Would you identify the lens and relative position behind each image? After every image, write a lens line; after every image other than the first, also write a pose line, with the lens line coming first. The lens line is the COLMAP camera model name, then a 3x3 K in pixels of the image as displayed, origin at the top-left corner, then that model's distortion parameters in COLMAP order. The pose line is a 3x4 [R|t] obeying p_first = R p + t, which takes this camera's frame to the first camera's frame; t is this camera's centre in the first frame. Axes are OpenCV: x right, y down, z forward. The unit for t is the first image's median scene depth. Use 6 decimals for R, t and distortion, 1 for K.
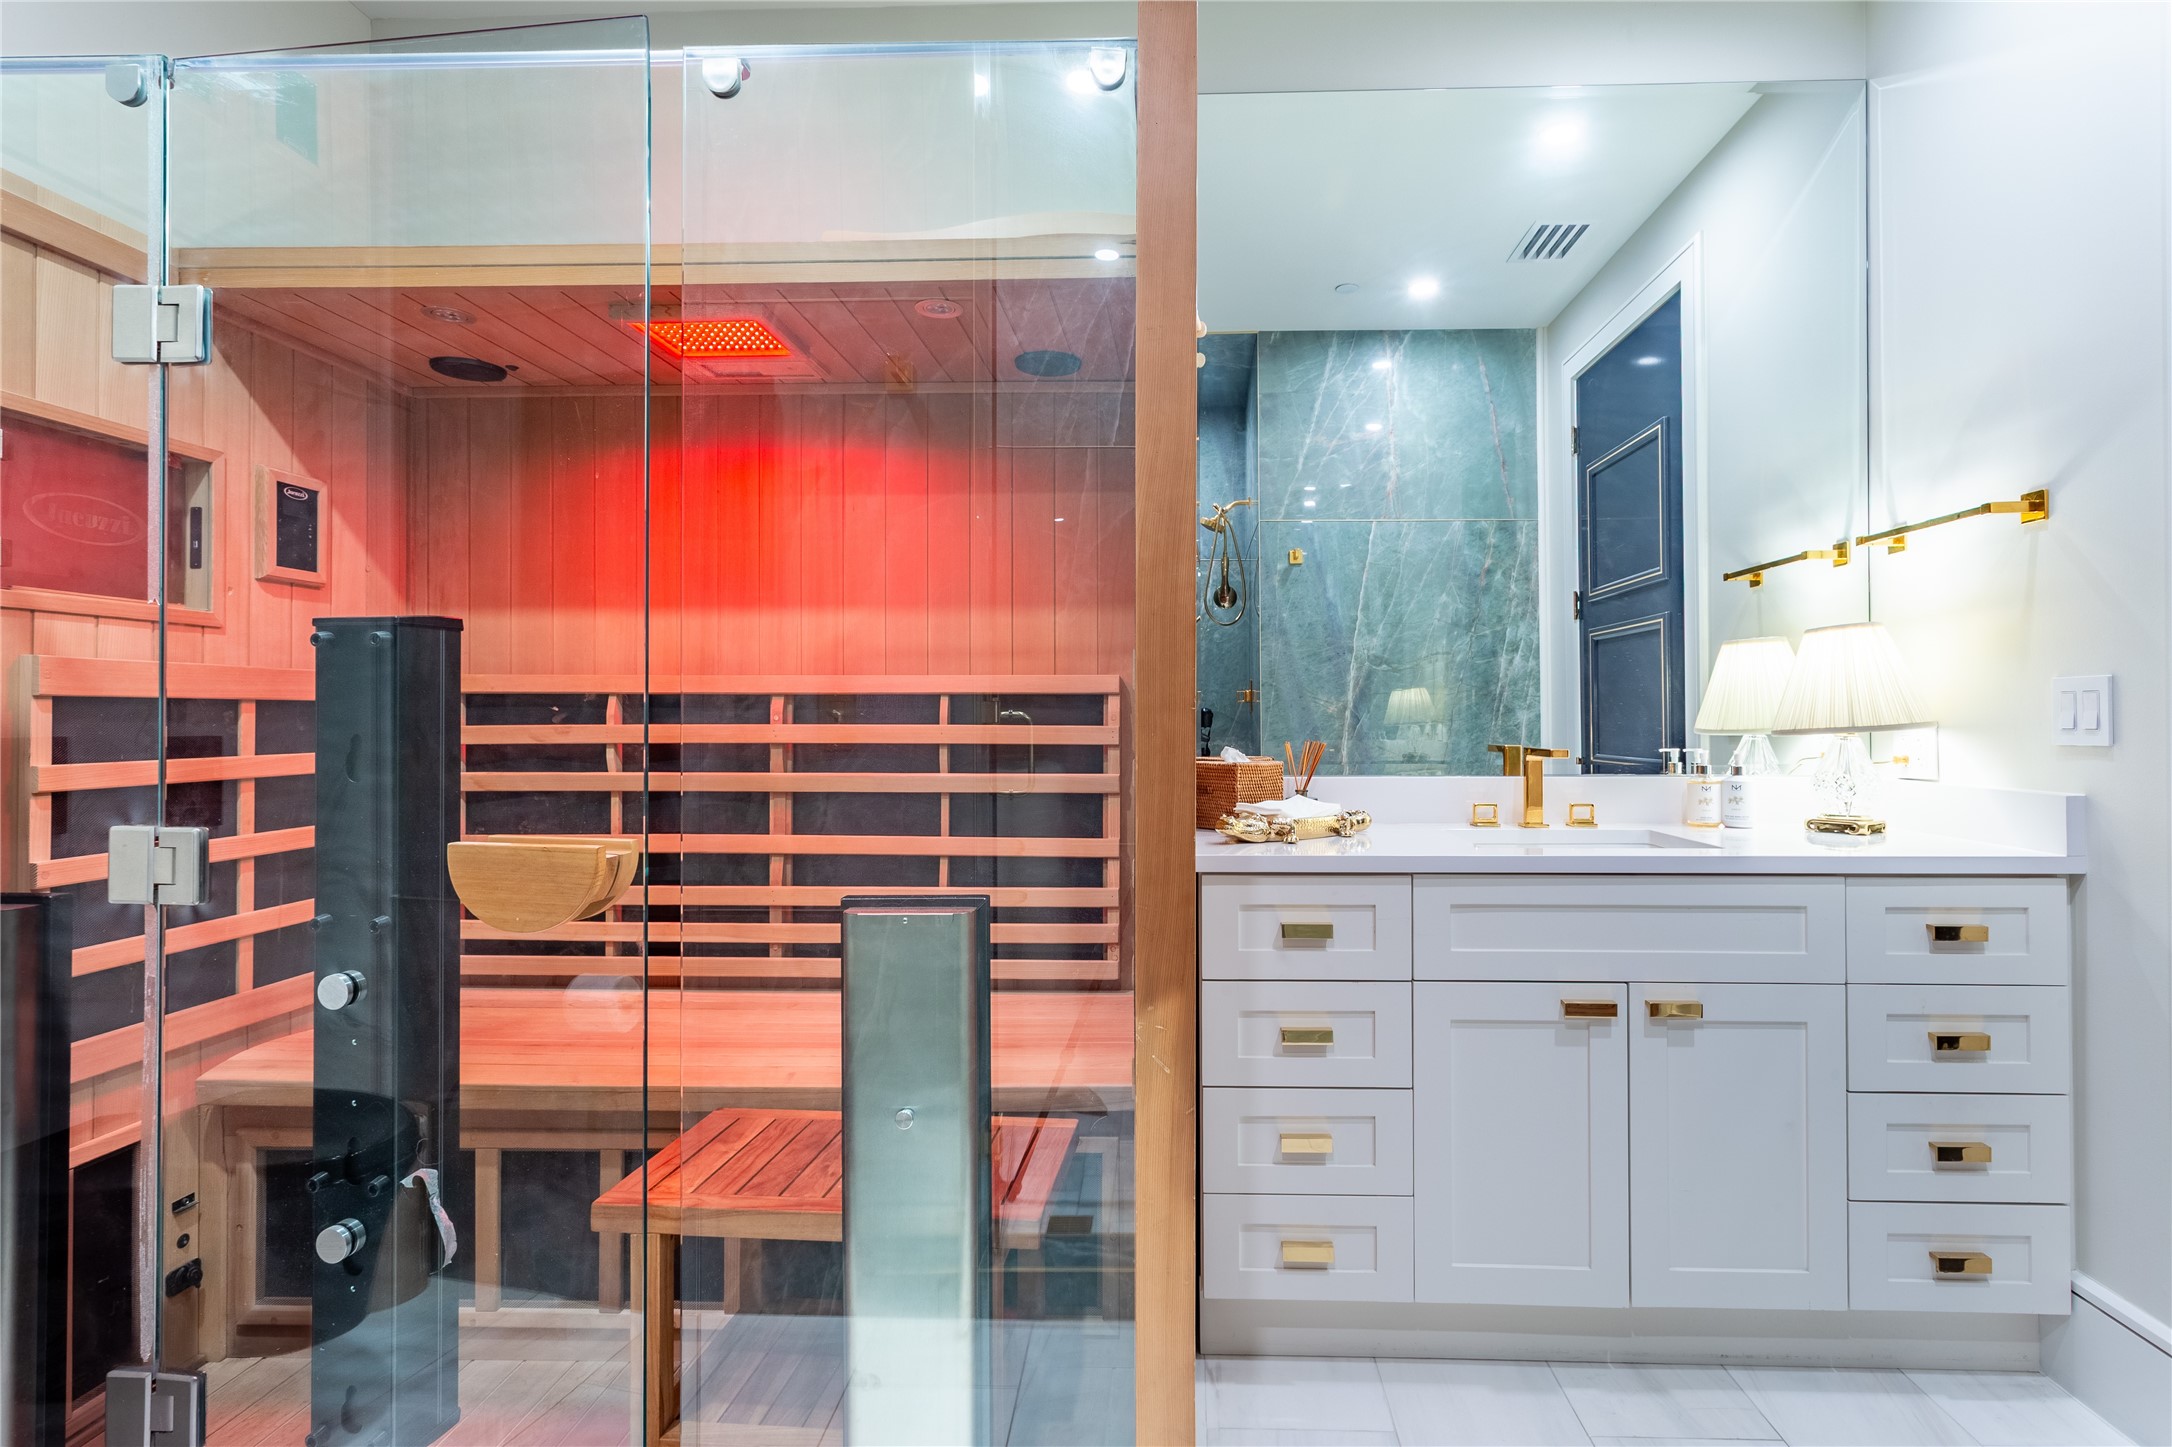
lens RADIAL K [[1120.8, 0, 1087.1], [0, 1120.8, 712.2], [0, 0, 1]] dist [0.000444, 0.000466]
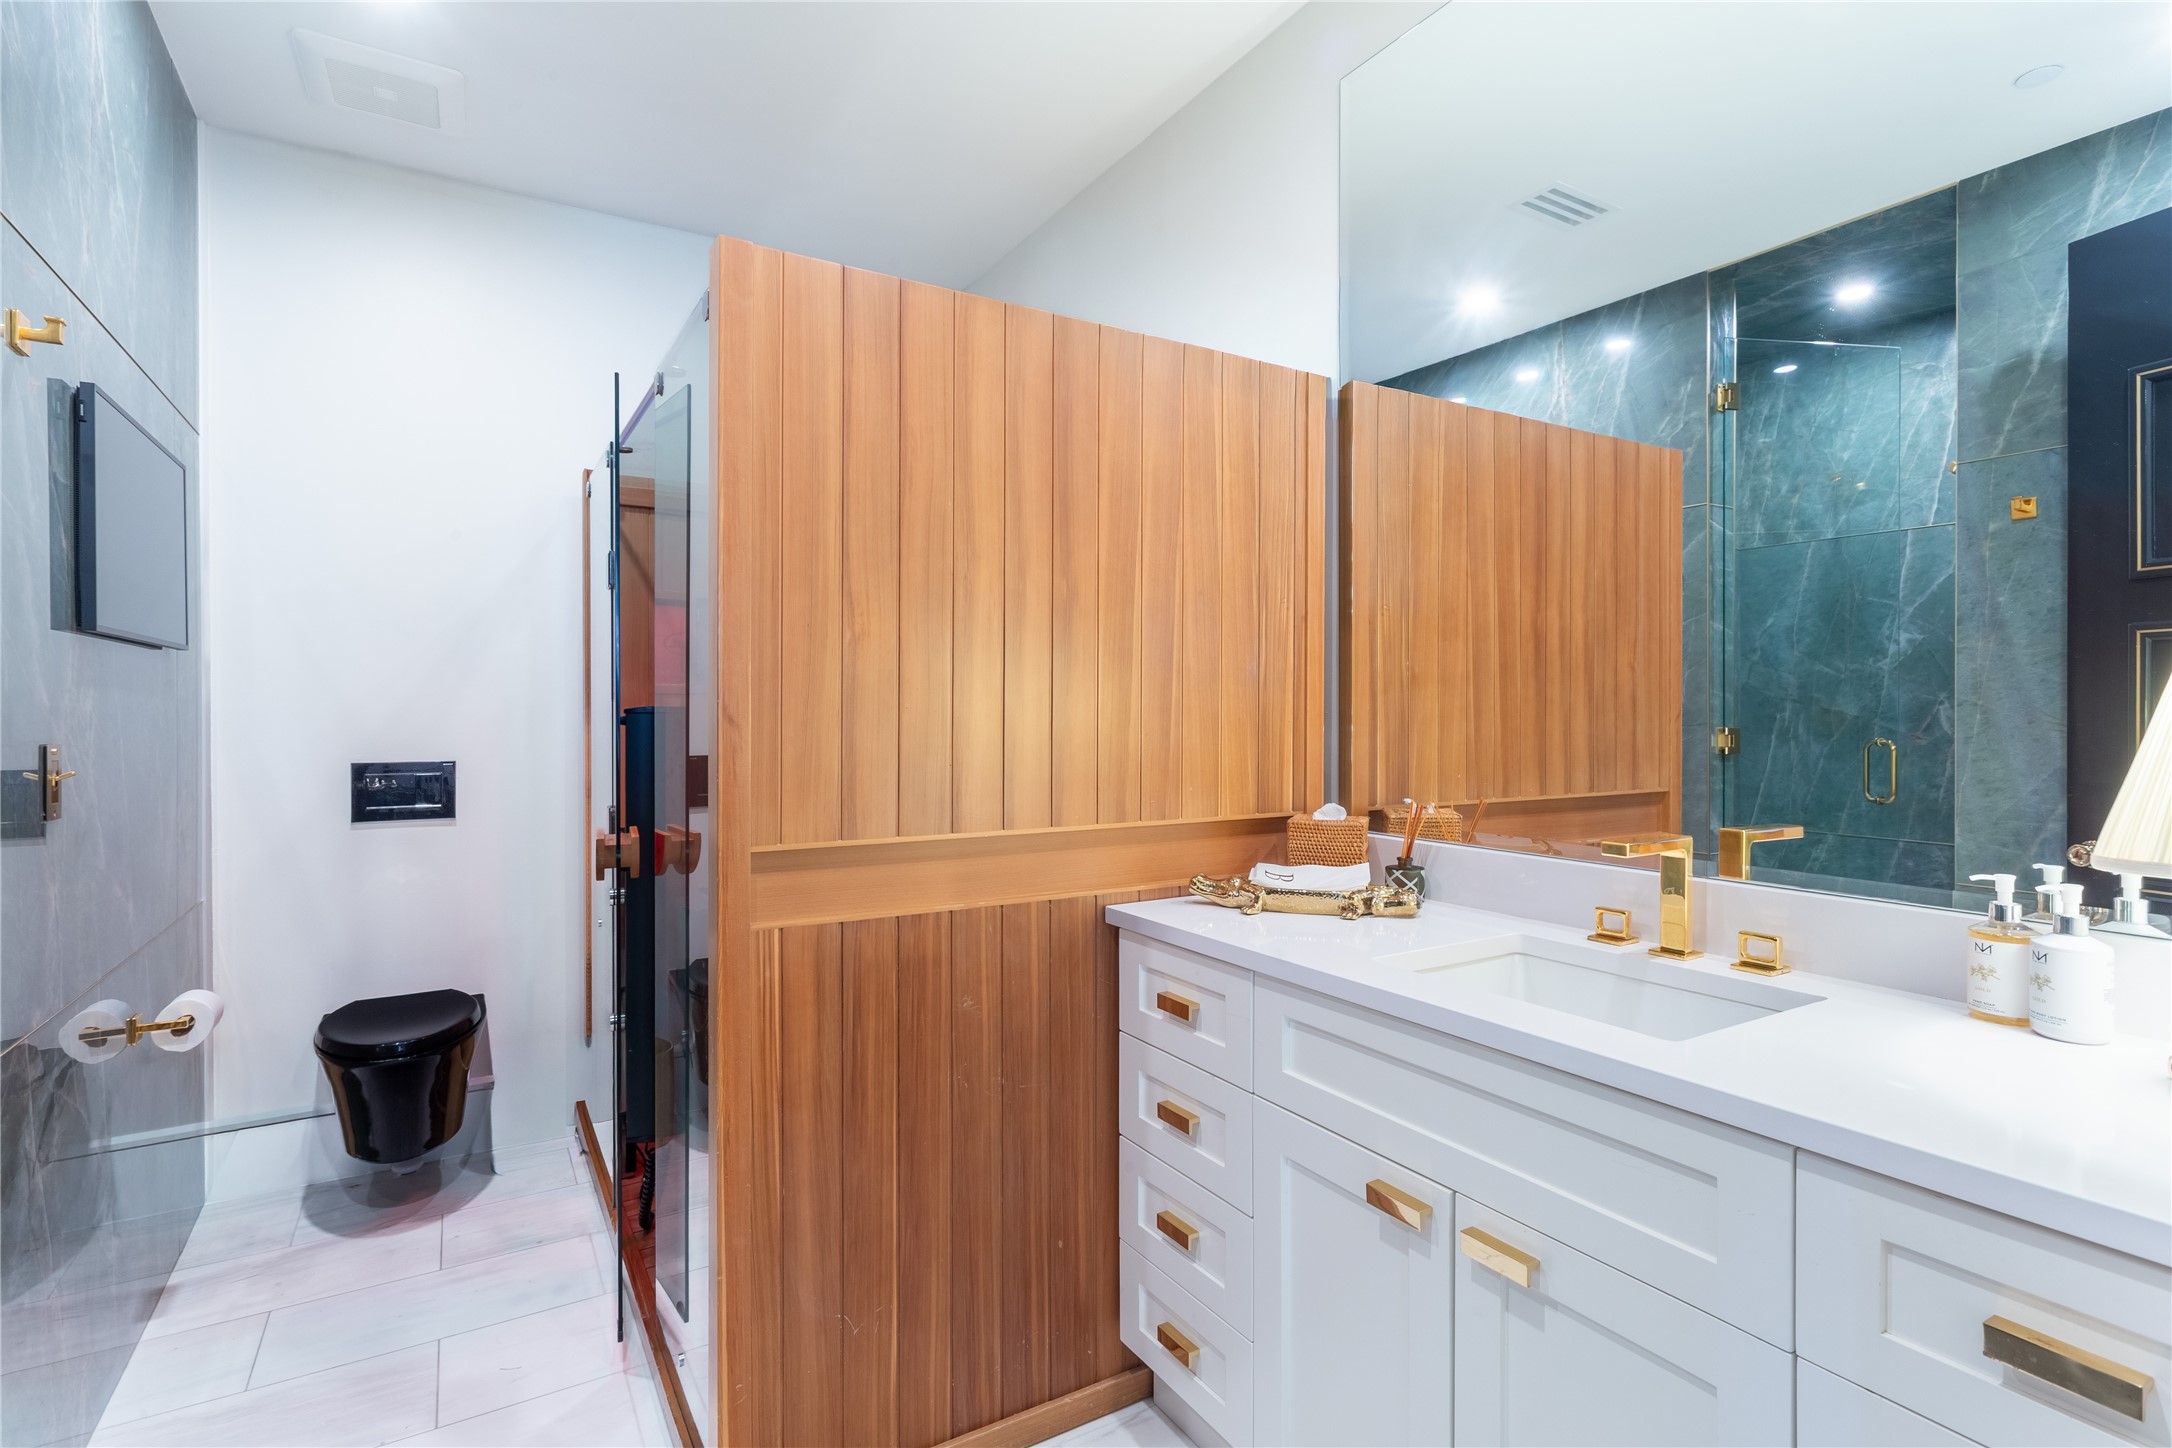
lens RADIAL K [[1030.6, 0, 1081.5], [0, 1030.6, 726.3], [0, 0, 1]] dist [0.002669, 0.002044]
pose [[0.536891, 0.009486, -0.843598, 0.401312], [0.007997, 0.999835, 0.016332, -0.025786], [0.843614, -0.015514, 0.536726, 0.210547]]
